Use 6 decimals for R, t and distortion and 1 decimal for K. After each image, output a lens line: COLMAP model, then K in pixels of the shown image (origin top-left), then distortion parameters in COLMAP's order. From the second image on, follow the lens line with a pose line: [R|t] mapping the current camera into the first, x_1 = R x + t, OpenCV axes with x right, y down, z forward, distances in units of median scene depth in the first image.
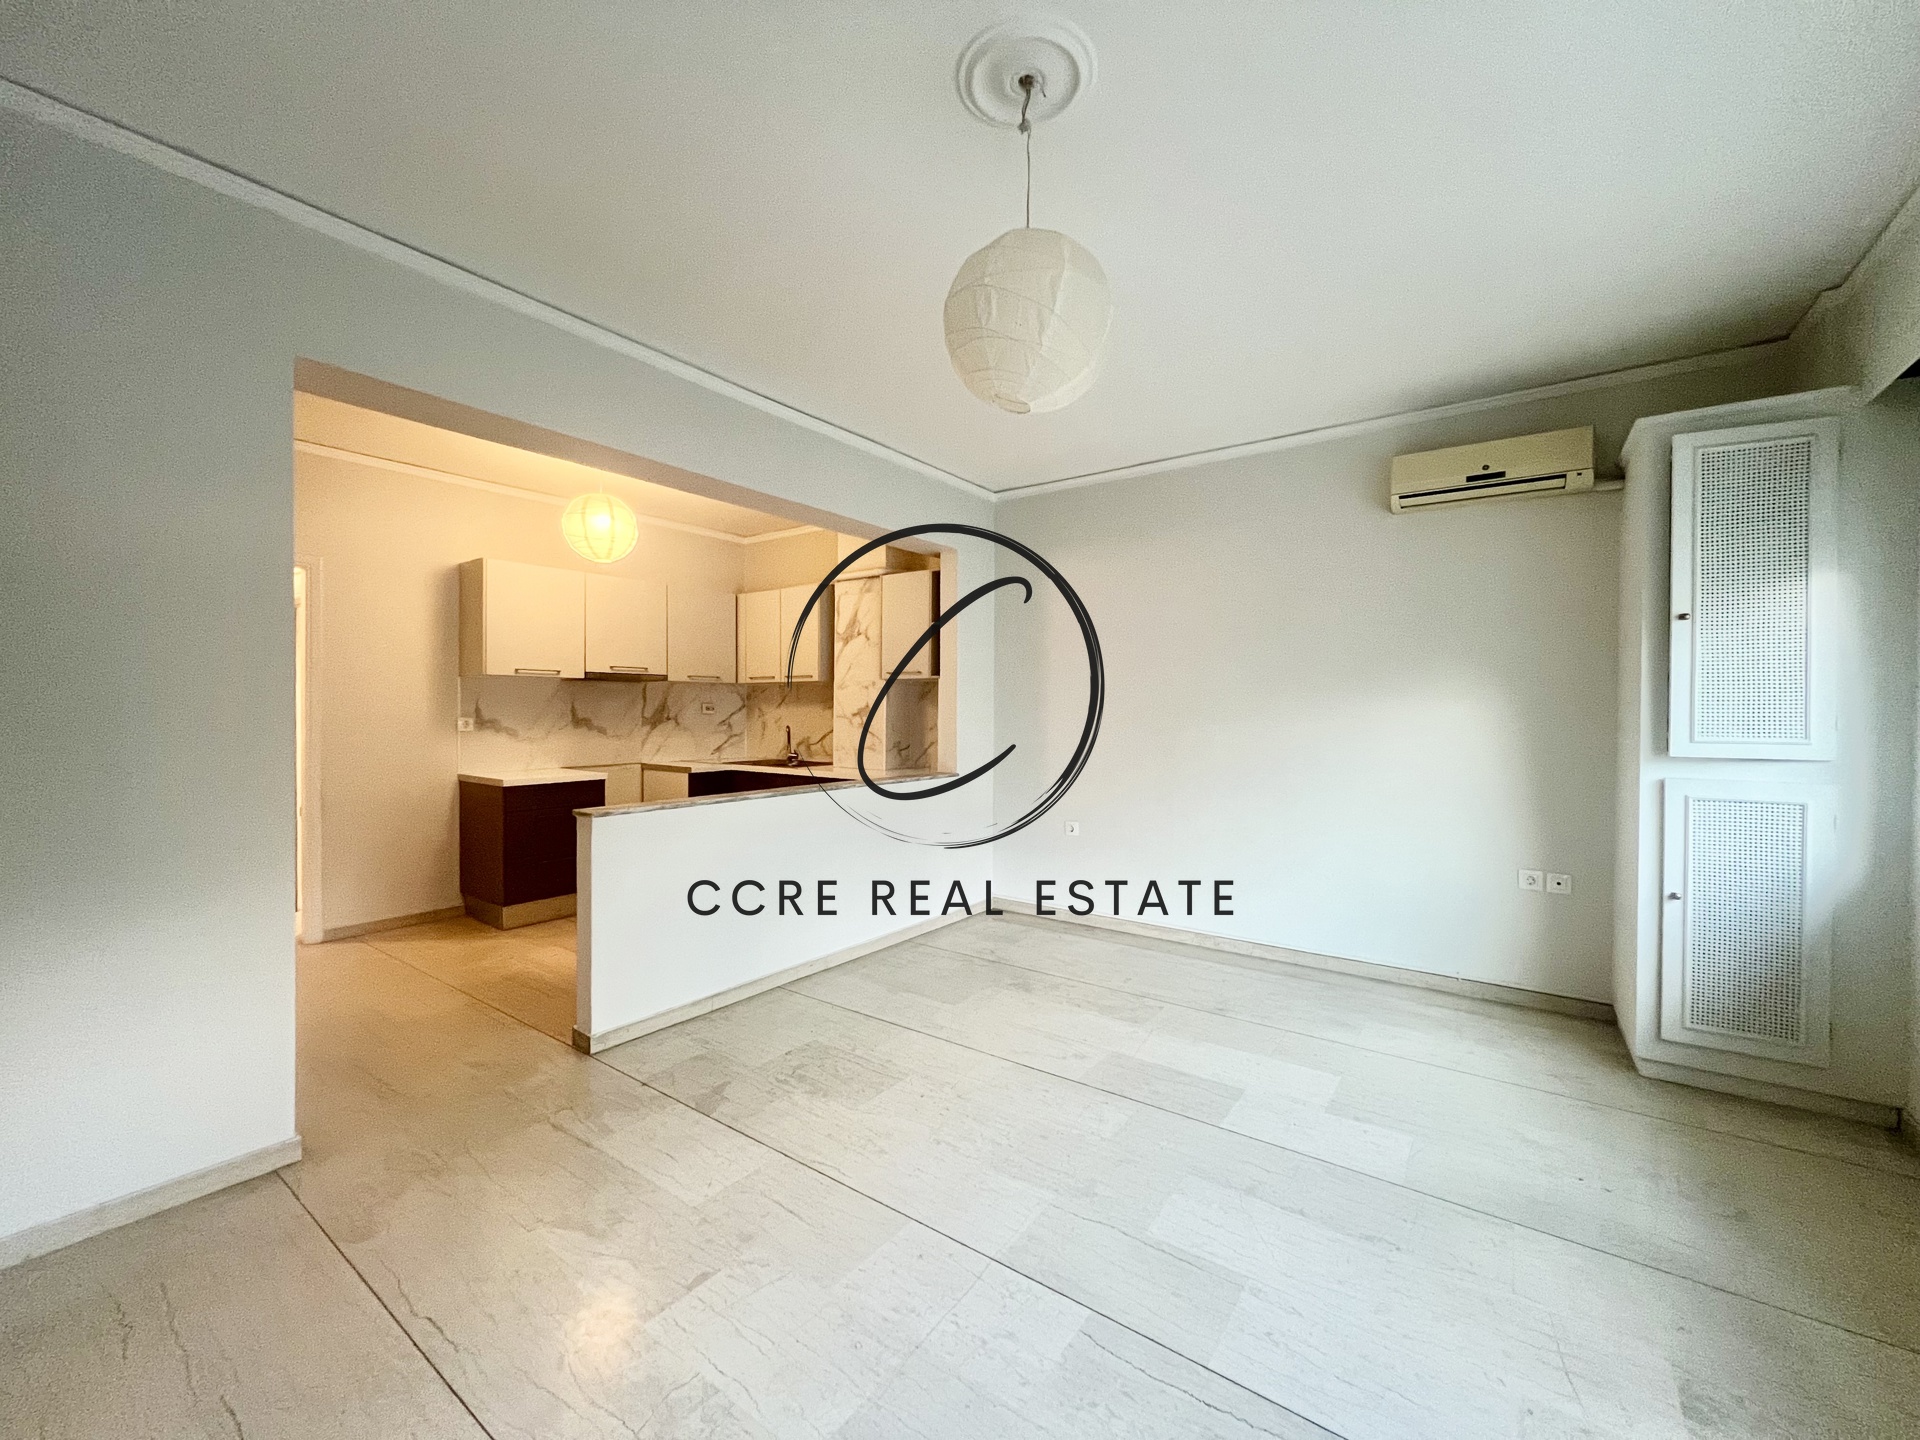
lens RADIAL K [[771.1, 0, 953.6], [0, 771.1, 716.1], [0, 0, 1]] dist [-0.003800, 0.001012]
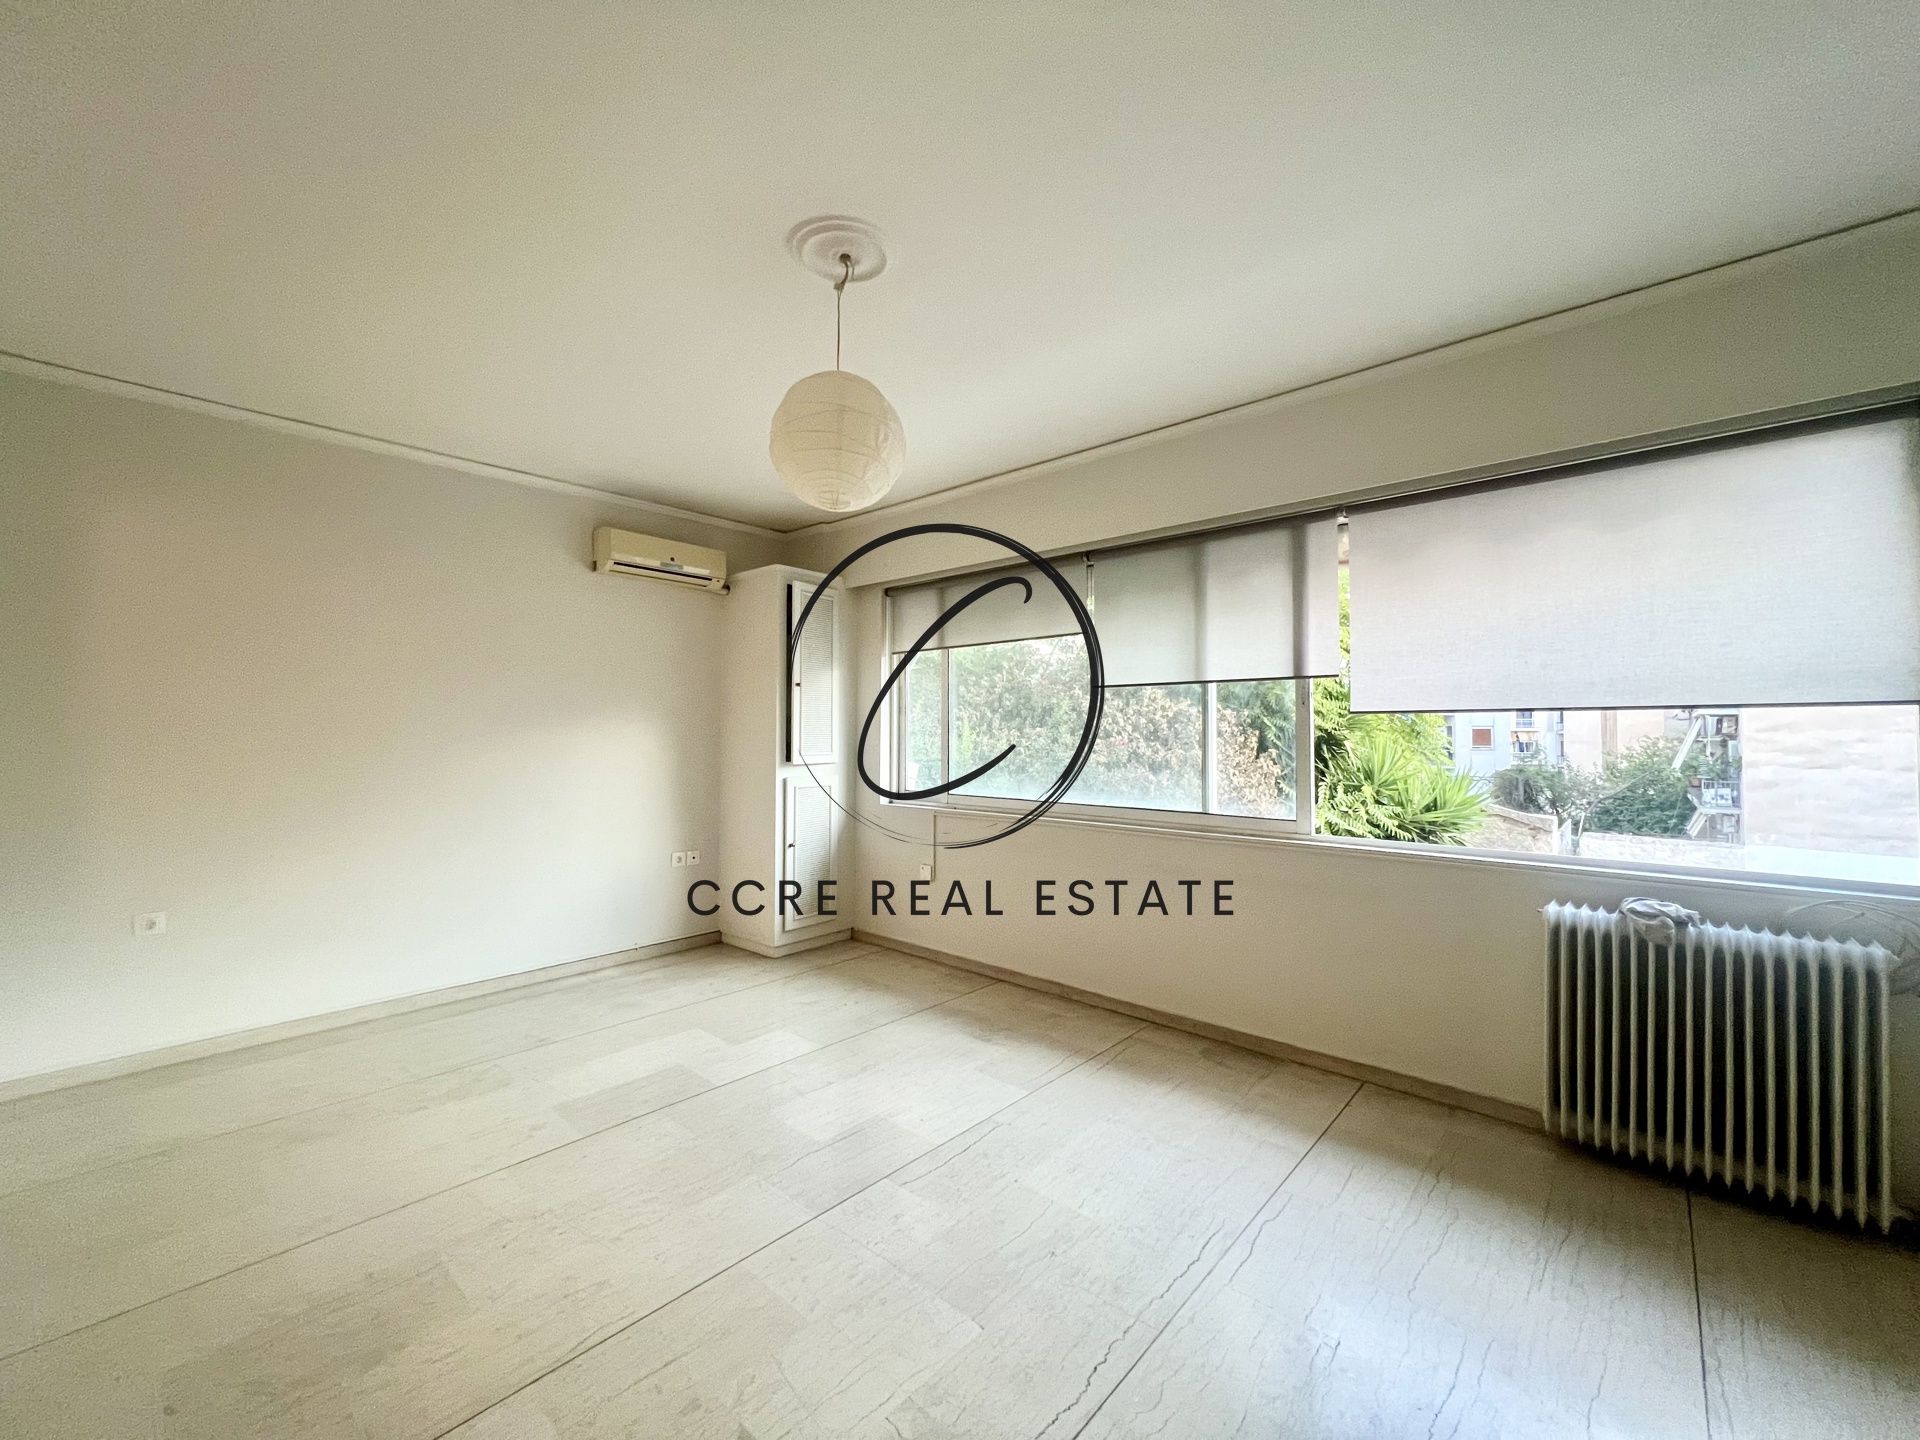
lens RADIAL K [[771.1, 0, 956.4], [0, 771.1, 715.8], [0, 0, 1]] dist [-0.003800, 0.001012]
pose [[0.101136, 0.017884, 0.994712, -0.463455], [0.007785, 0.999794, -0.018767, -0.013175], [-0.994842, 0.009641, 0.100976, 0.278196]]
